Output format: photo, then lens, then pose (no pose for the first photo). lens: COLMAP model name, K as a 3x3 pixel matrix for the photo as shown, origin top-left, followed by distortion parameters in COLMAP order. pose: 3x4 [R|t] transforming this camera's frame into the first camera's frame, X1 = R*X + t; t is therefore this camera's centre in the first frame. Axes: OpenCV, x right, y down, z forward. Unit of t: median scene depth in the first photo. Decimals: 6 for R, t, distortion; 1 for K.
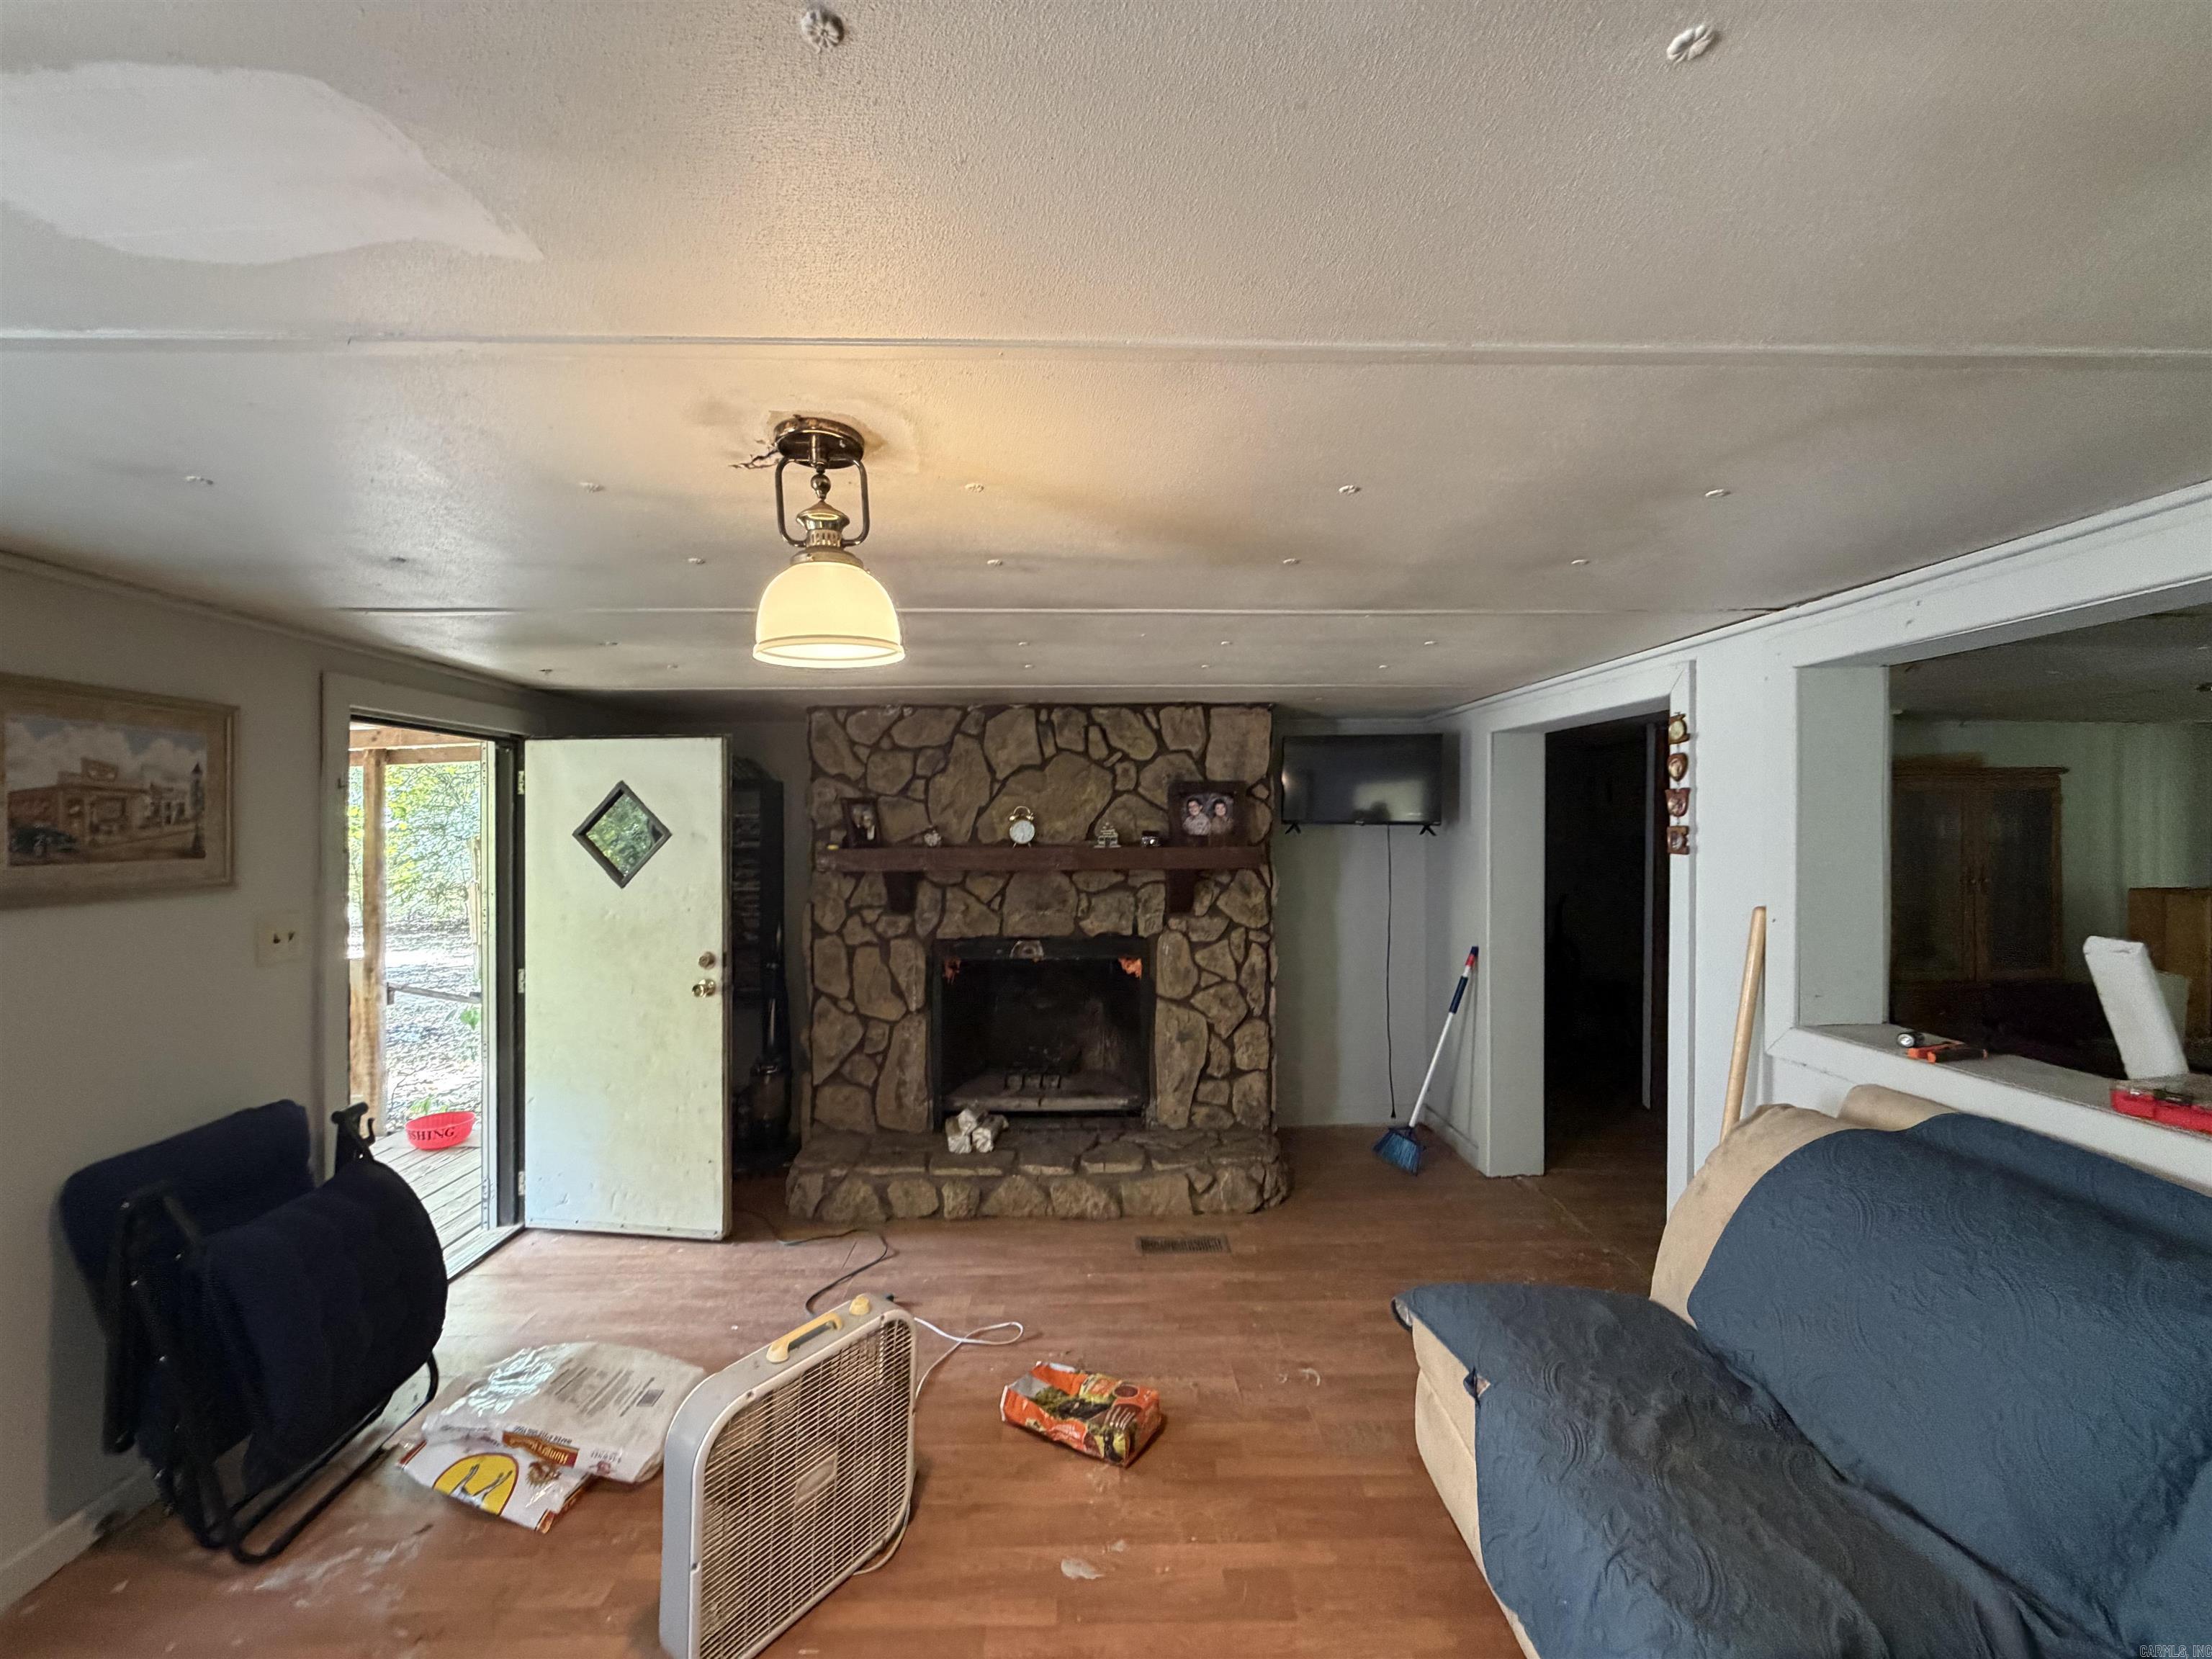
lens RADIAL K [[887.5, 0, 1095.3], [0, 887.5, 828.4], [0, 0, 1]] dist [-0.004659, 0.000327]
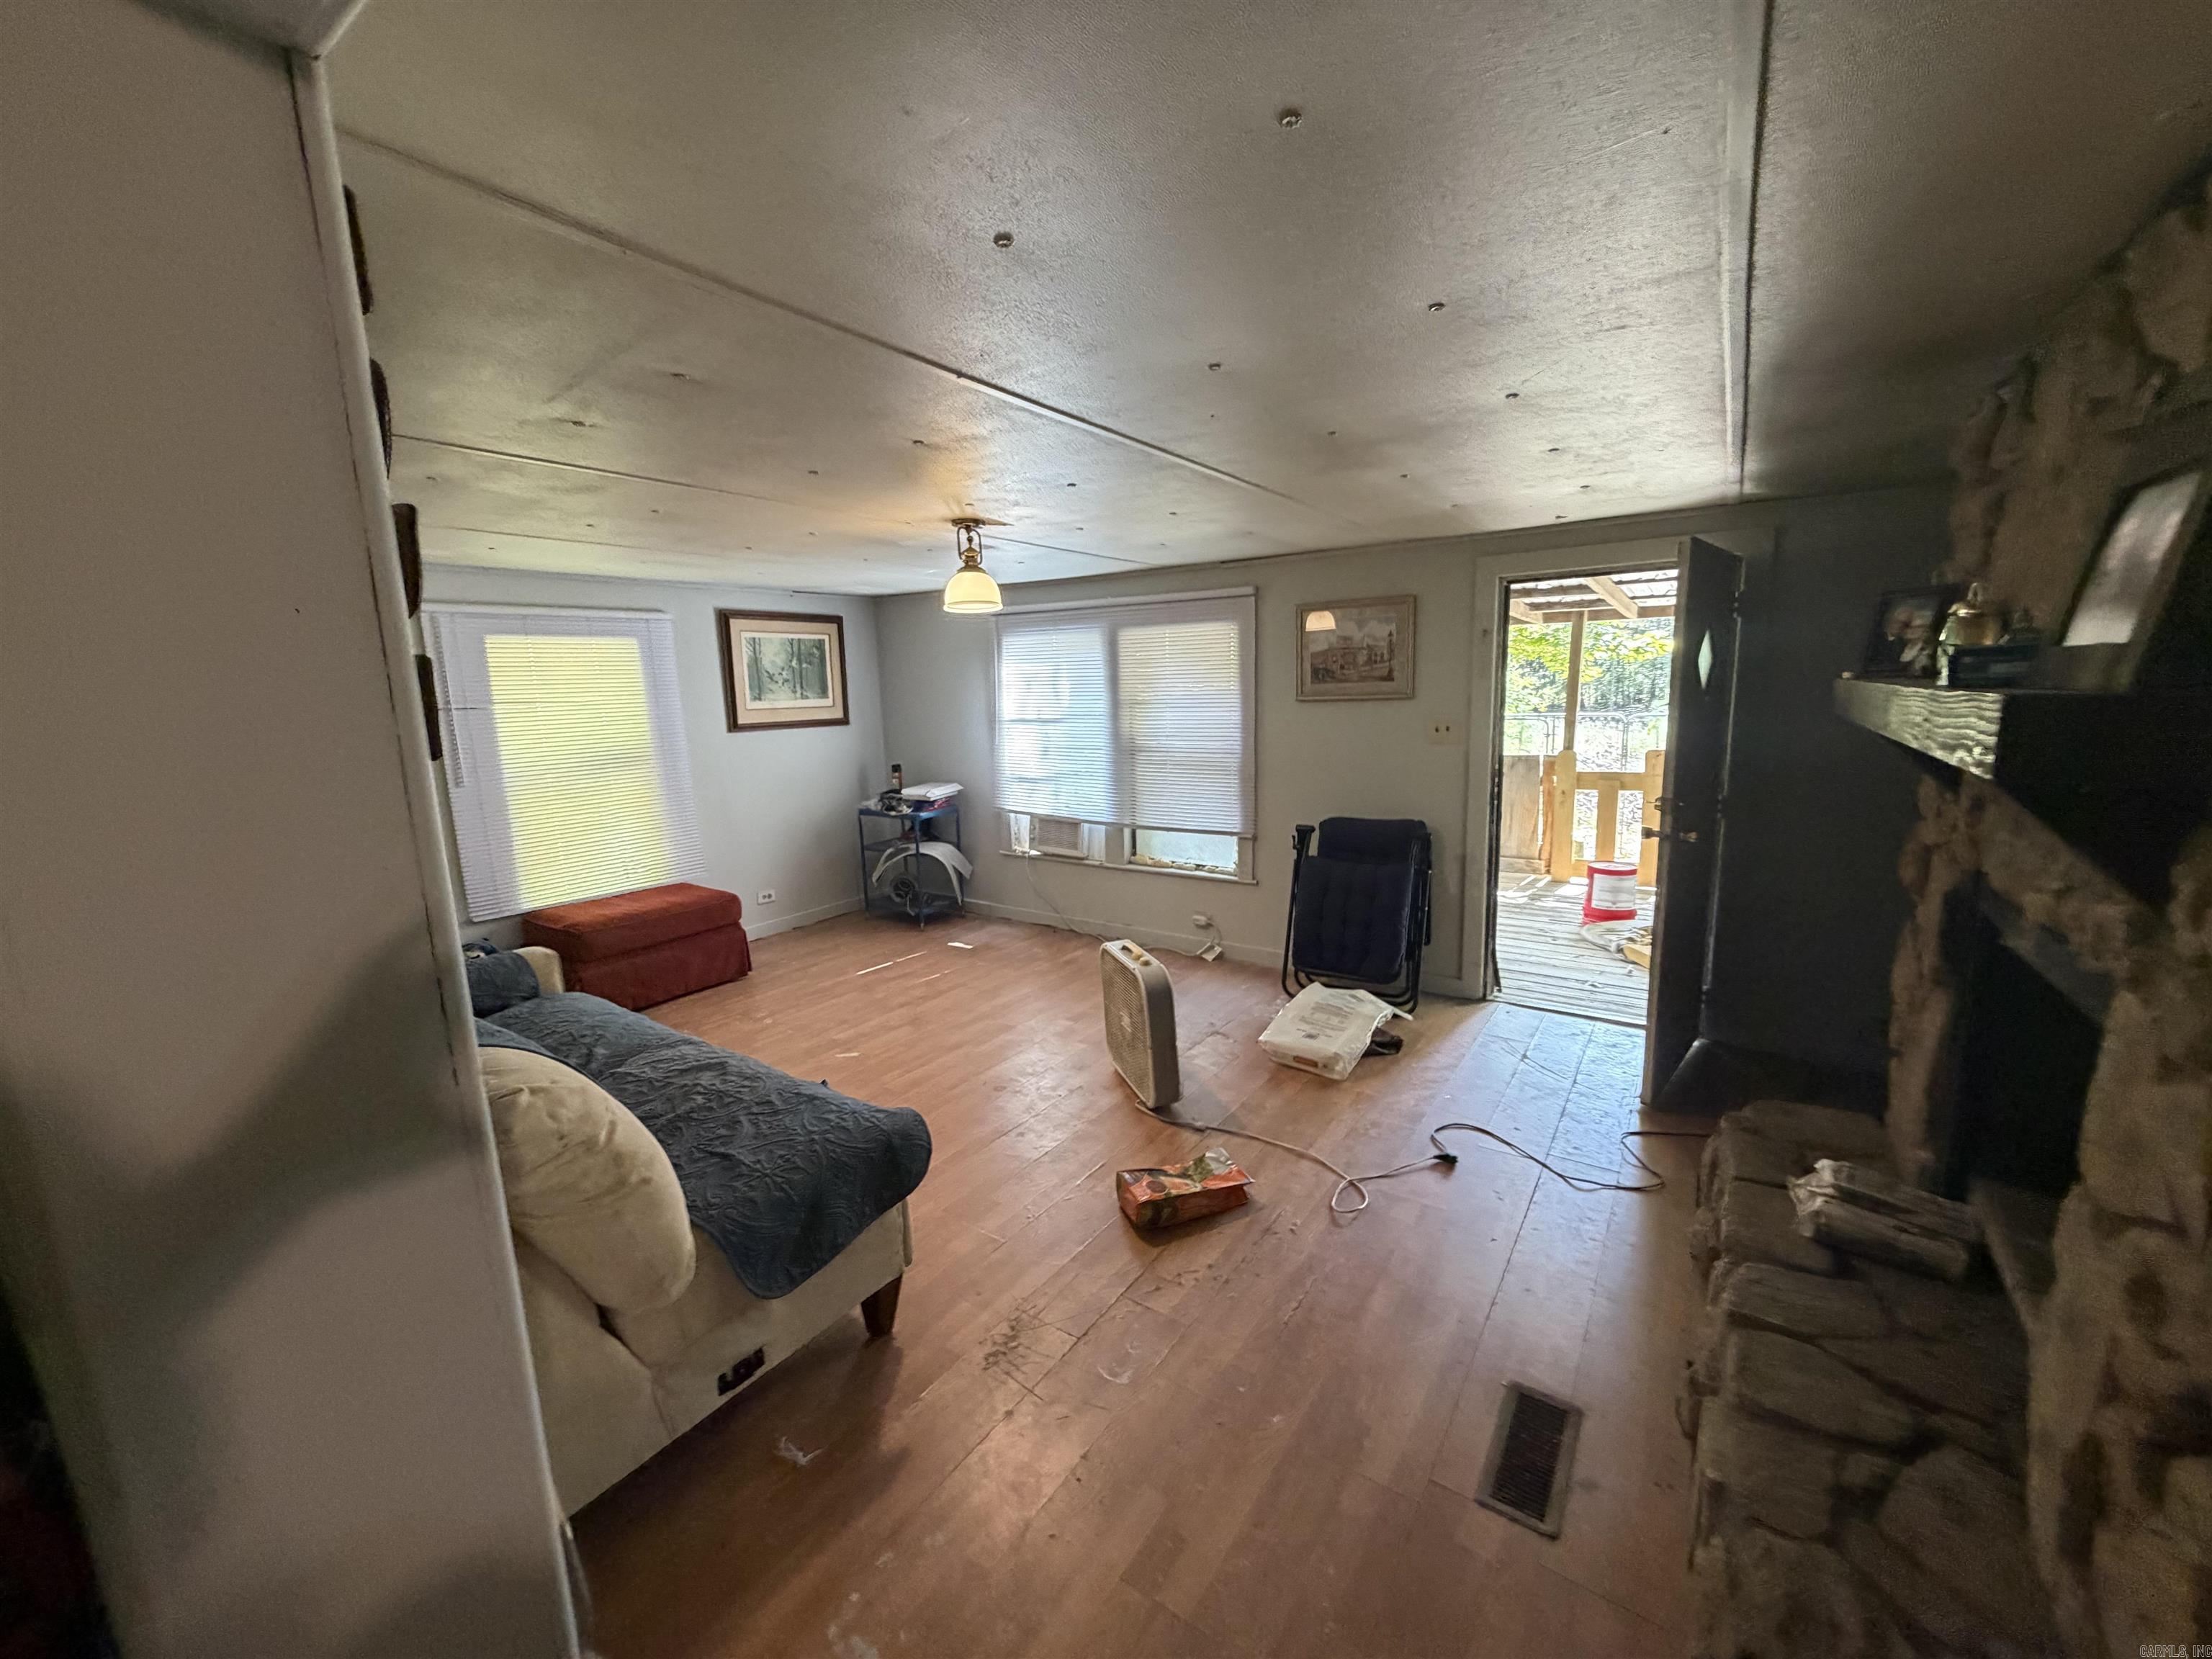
lens RADIAL K [[887.5, 0, 1111.0], [0, 887.5, 838.8], [0, 0, 1]] dist [-0.004659, 0.000327]
pose [[-0.587220, 0.157555, -0.793945, 0.912773], [0.030858, 0.984517, 0.172550, 0.019265], [0.808839, 0.076825, -0.582990, 1.633786]]
